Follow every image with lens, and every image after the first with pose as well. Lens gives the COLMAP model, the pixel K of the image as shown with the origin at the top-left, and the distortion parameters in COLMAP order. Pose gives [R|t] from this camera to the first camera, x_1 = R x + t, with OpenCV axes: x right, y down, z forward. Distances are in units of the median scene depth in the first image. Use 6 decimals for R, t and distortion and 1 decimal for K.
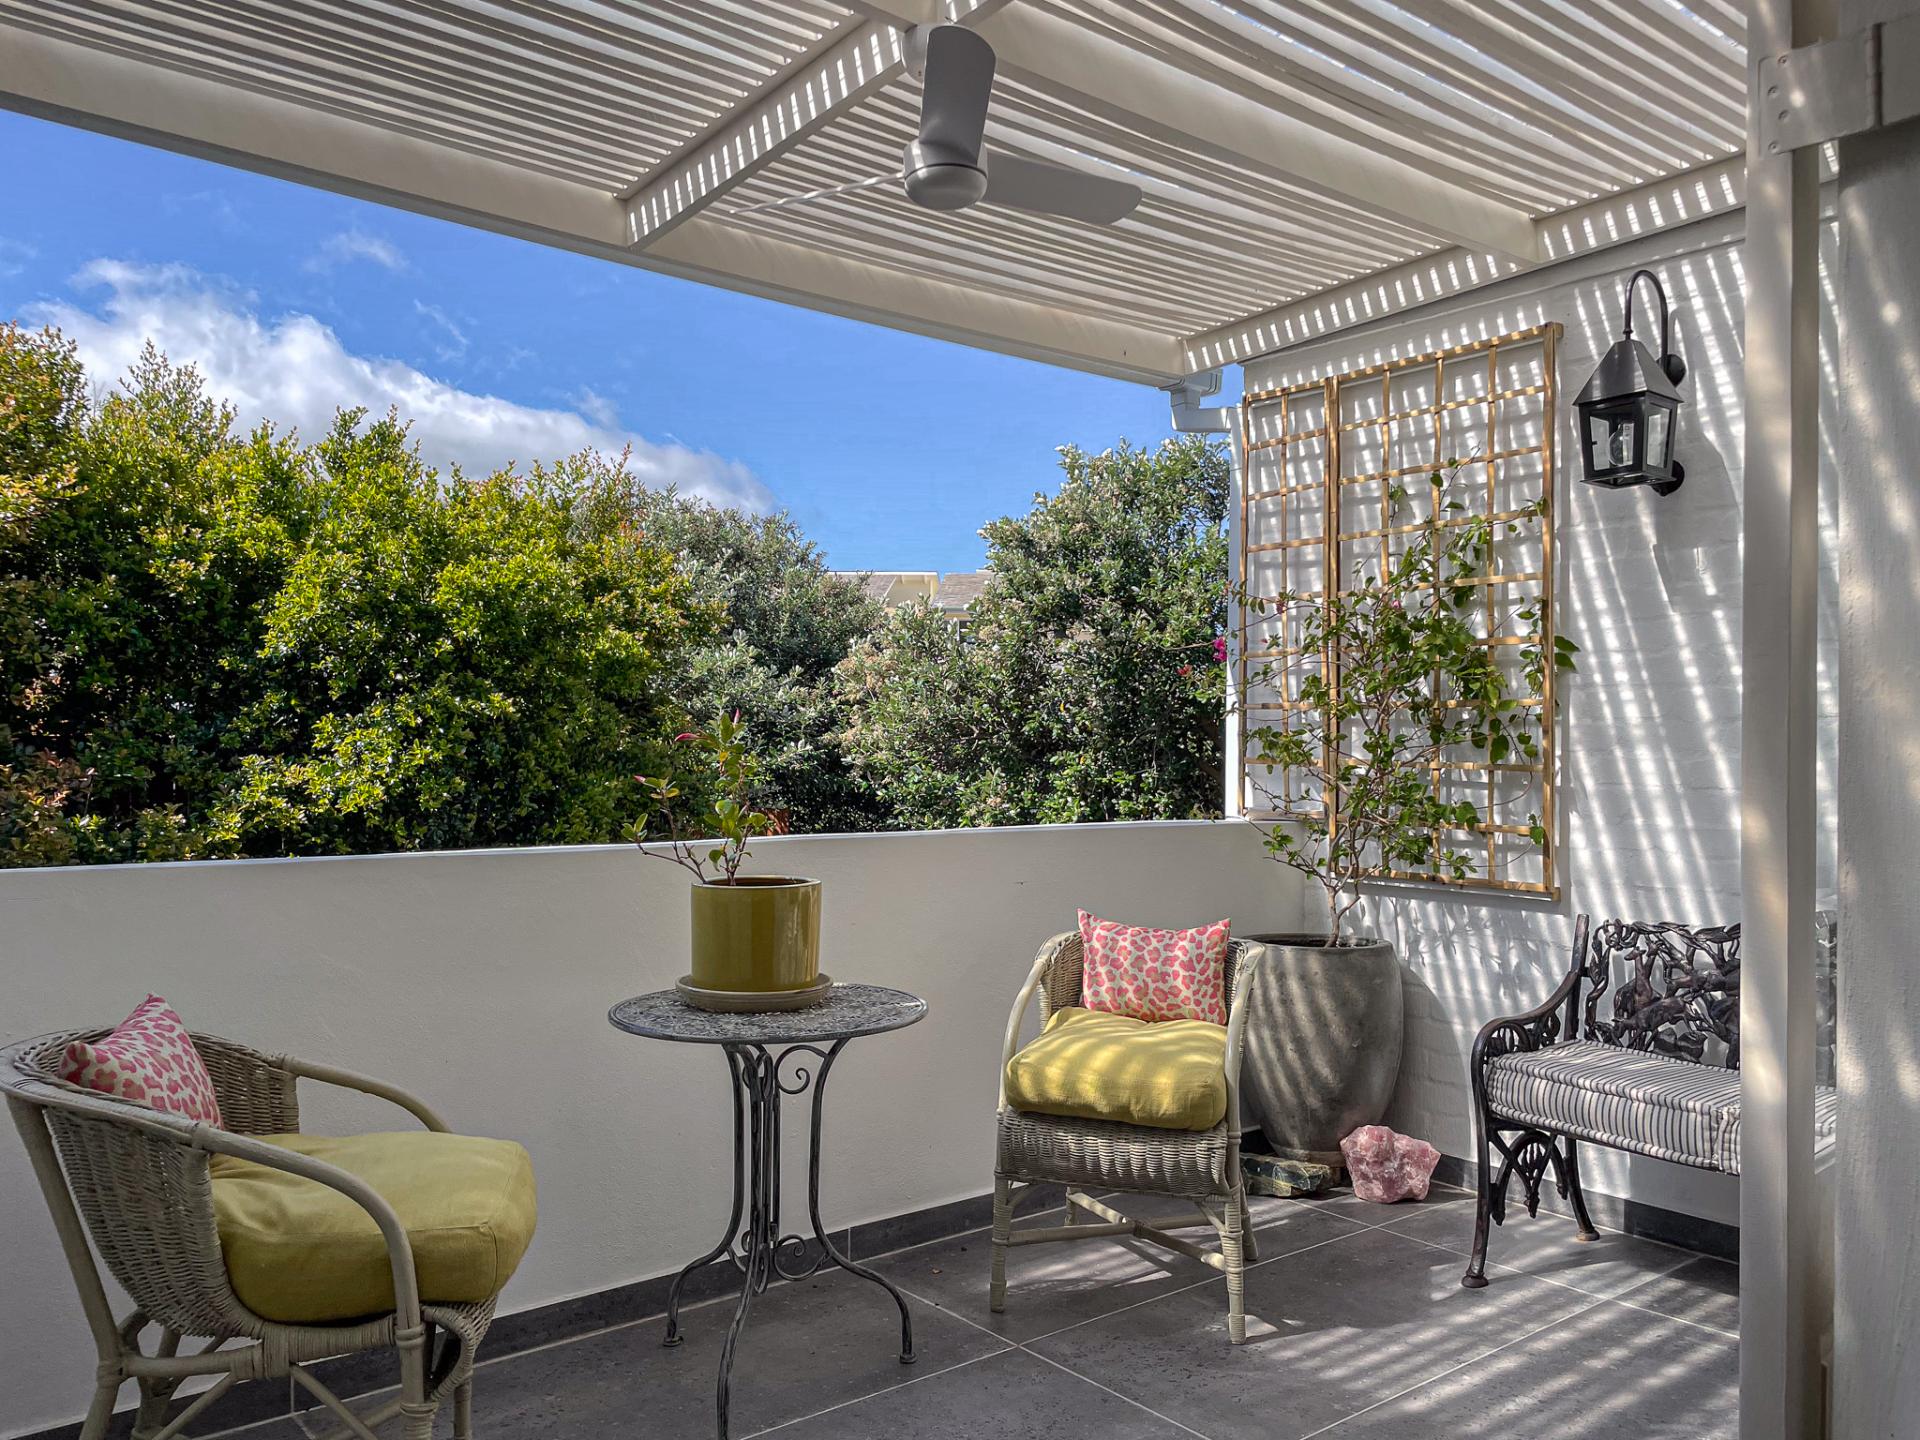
lens RADIAL K [[1448.0, 0, 973.7], [0, 1448.0, 729.6], [0, 0, 1]] dist [0.074014, -0.099093]
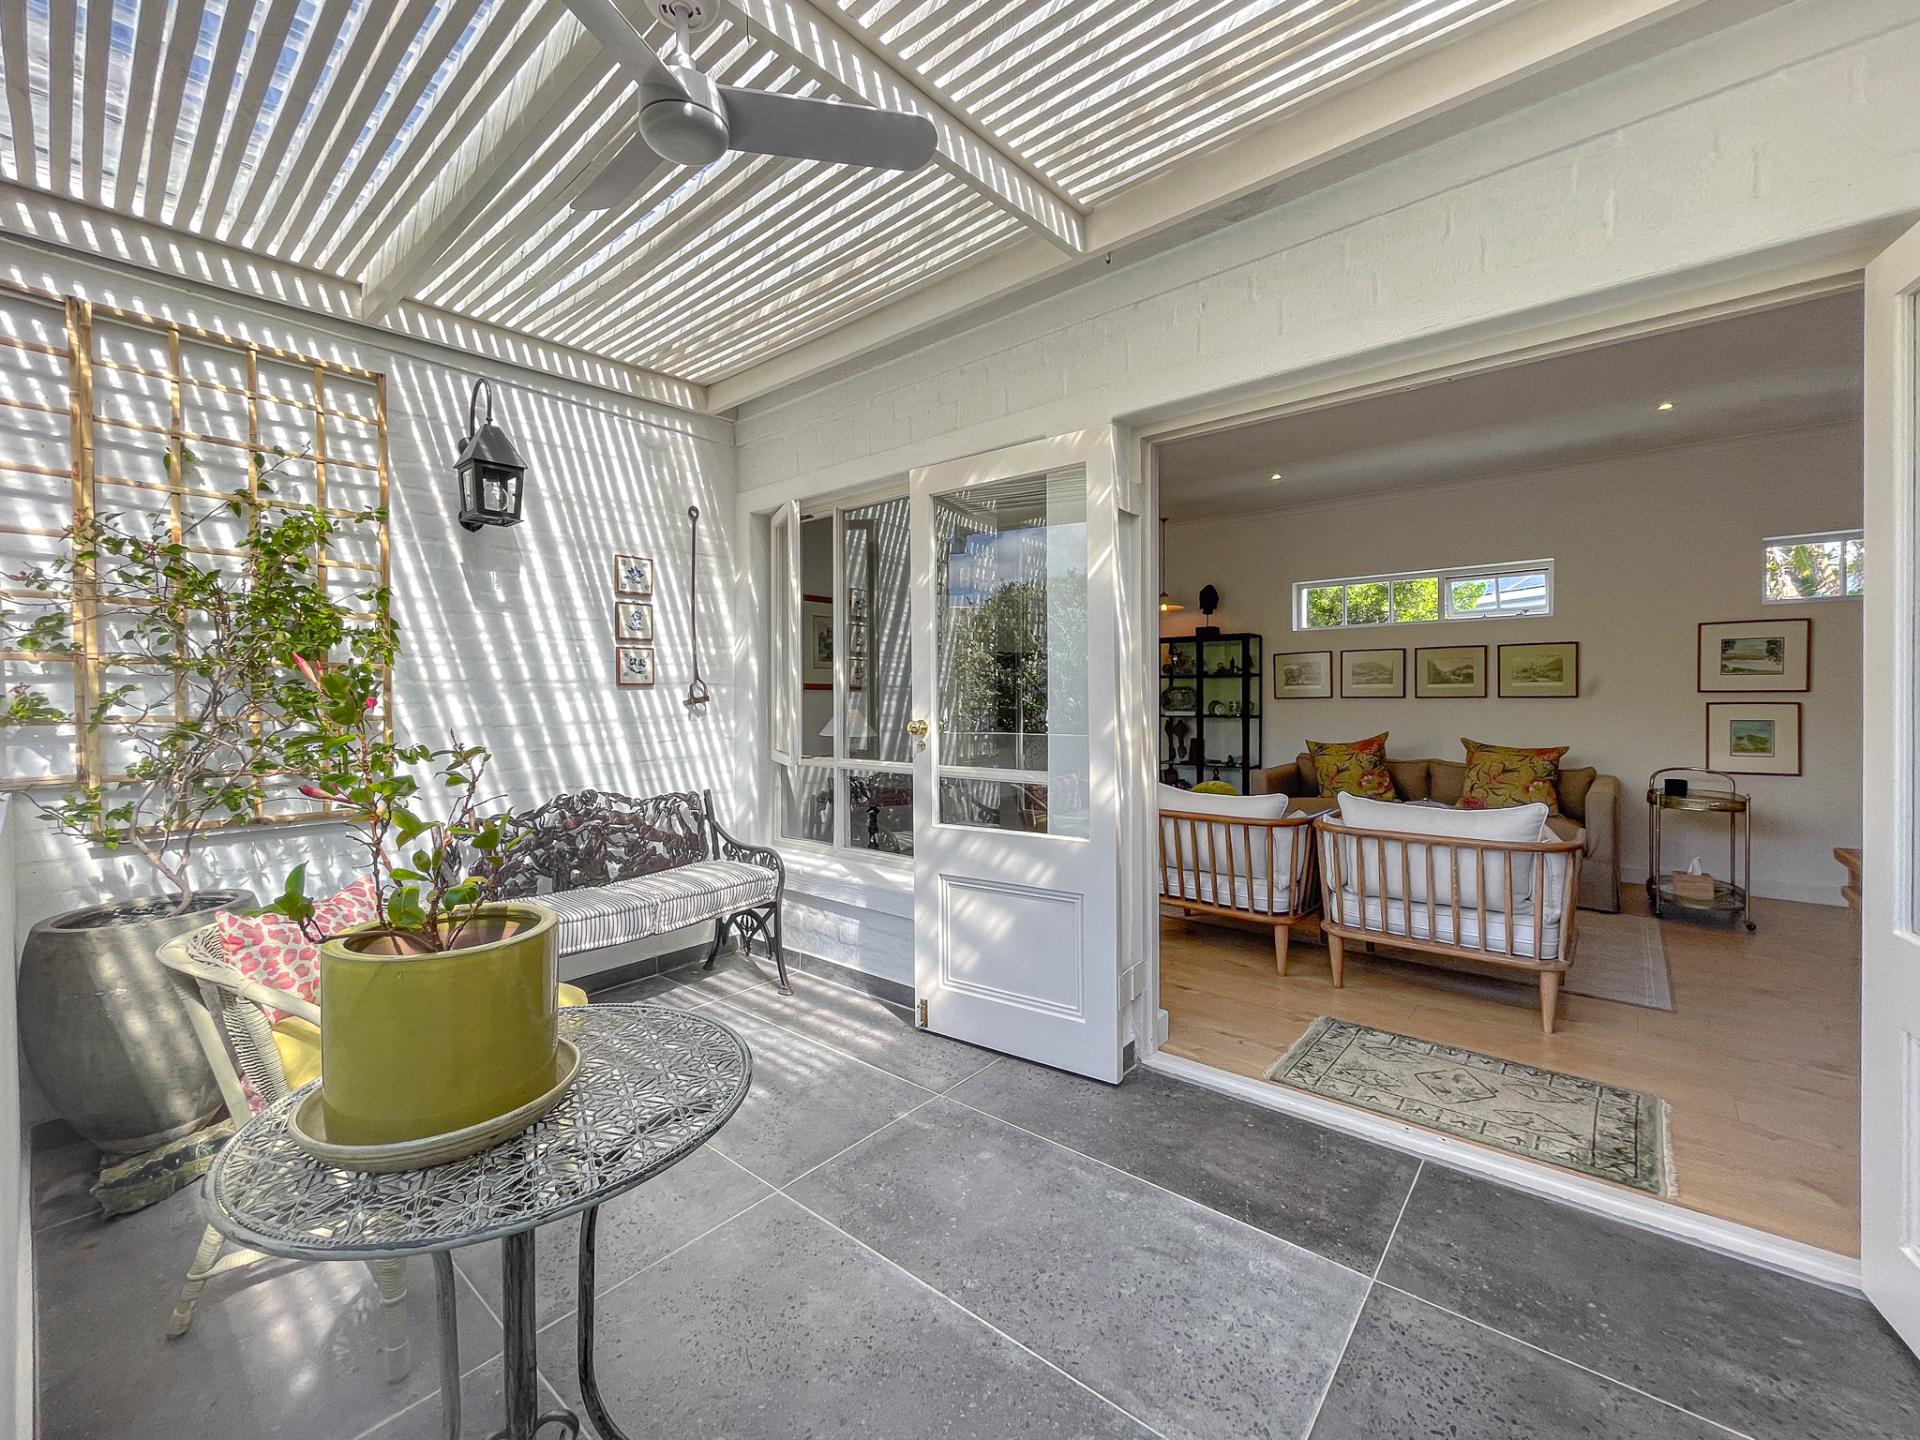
lens RADIAL K [[790.1, 0, 952.6], [0, 790.1, 707.9], [0, 0, 1]] dist [-0.001298, -0.000077]
pose [[-0.176578, -0.023221, 0.984013, -0.363194], [-0.012722, 0.999692, 0.021308, -0.002558], [-0.984204, -0.008756, -0.176819, 0.579033]]
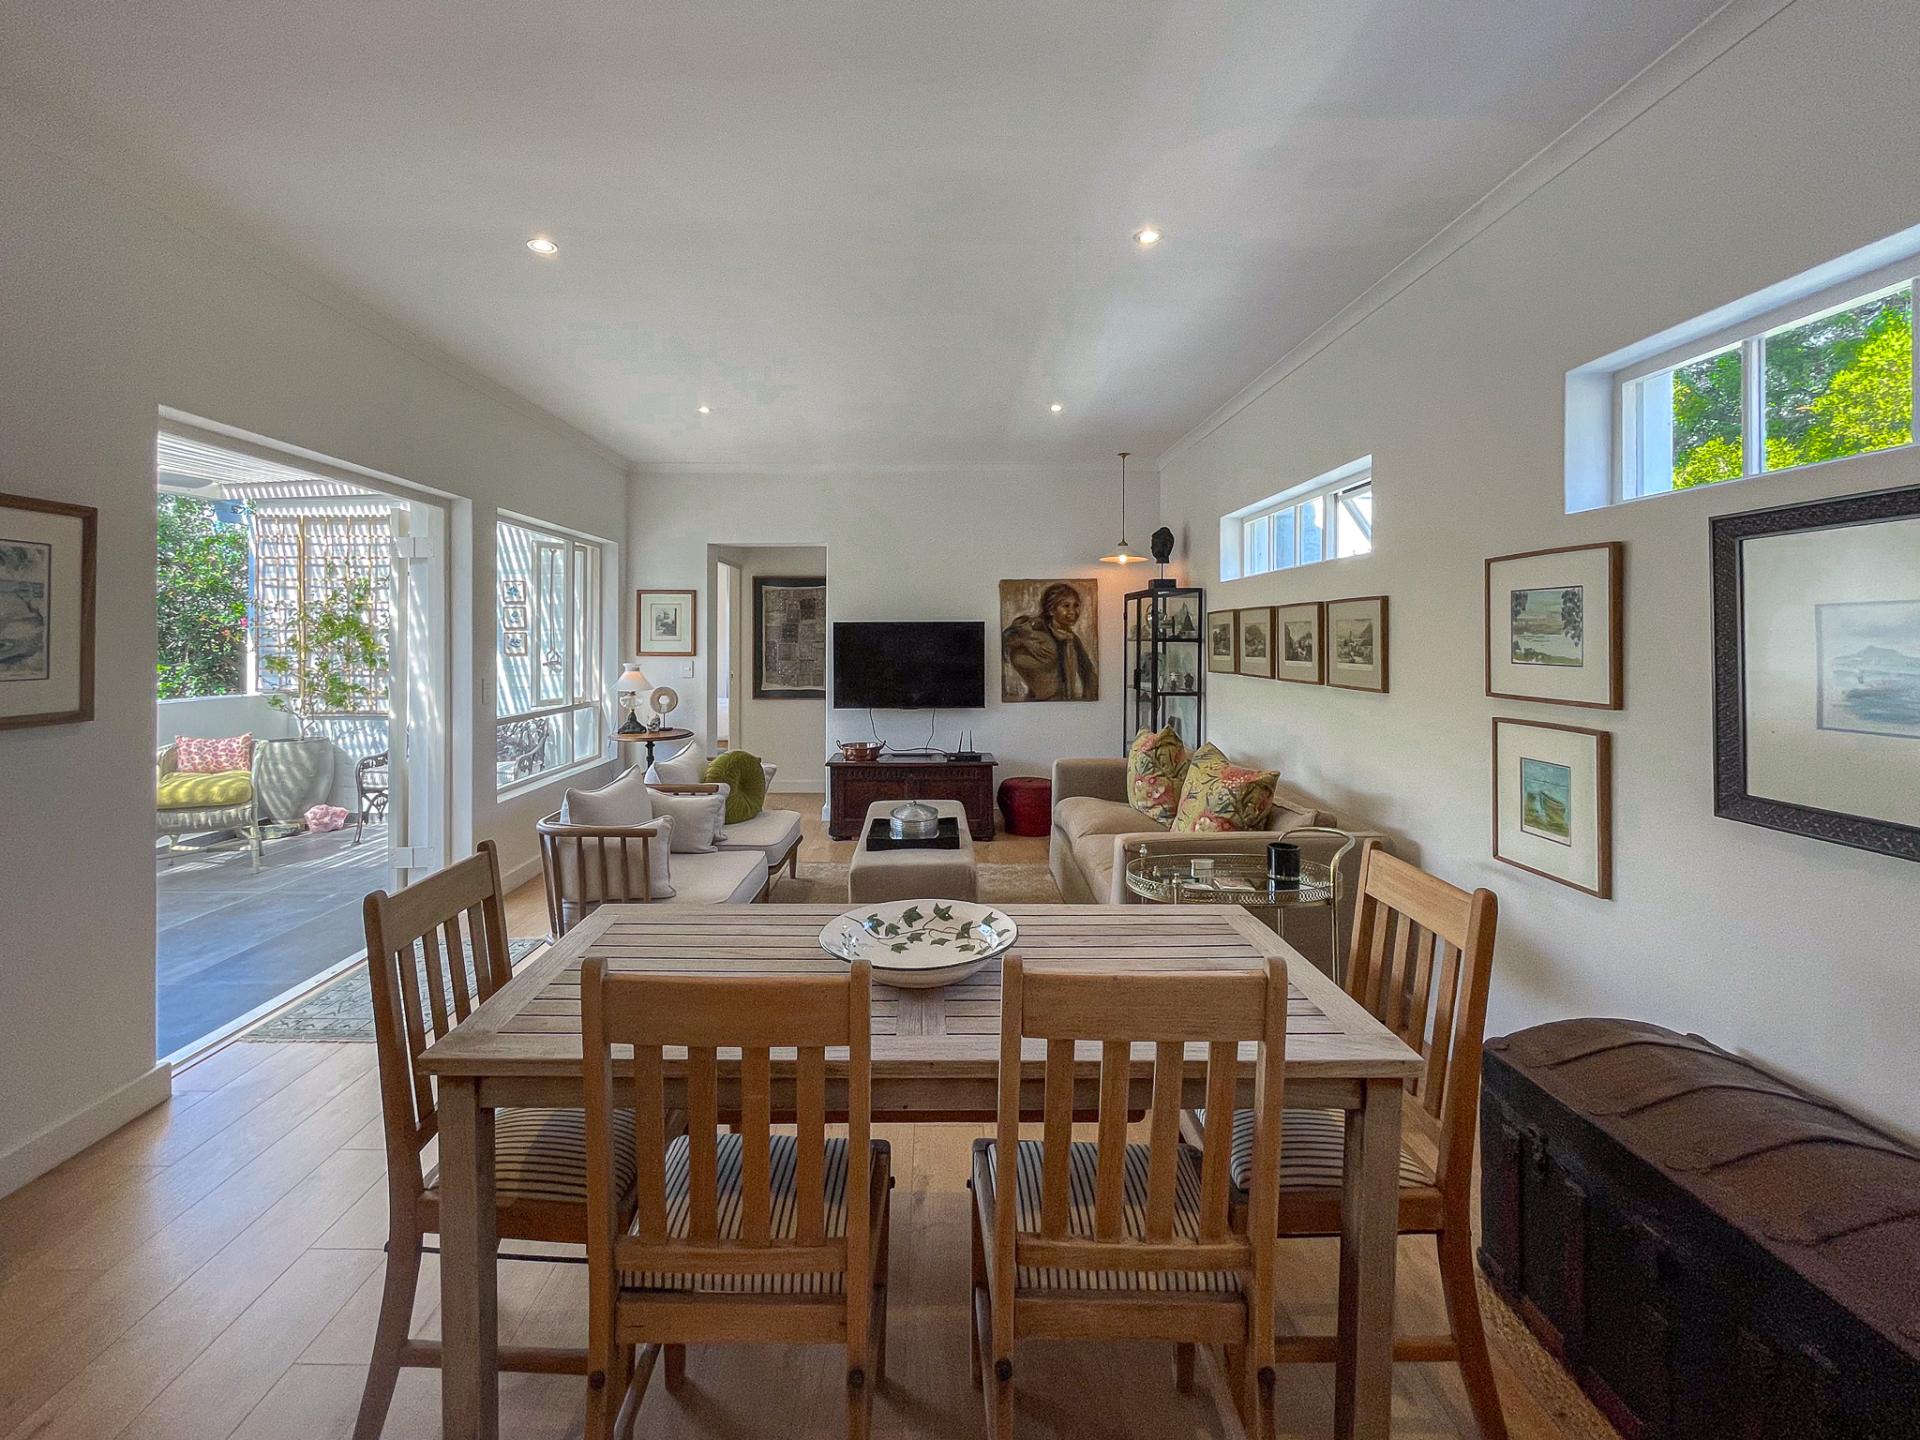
lens RADIAL K [[822.3, 0, 922.4], [0, 822.3, 634.3], [0, 0, 1]] dist [0.002506, 0.000293]
pose [[0.644134, -0.008055, 0.764870, -0.154978], [-0.005571, 0.999869, 0.015221, -0.066399], [-0.764892, -0.014065, 0.644005, -0.757943]]
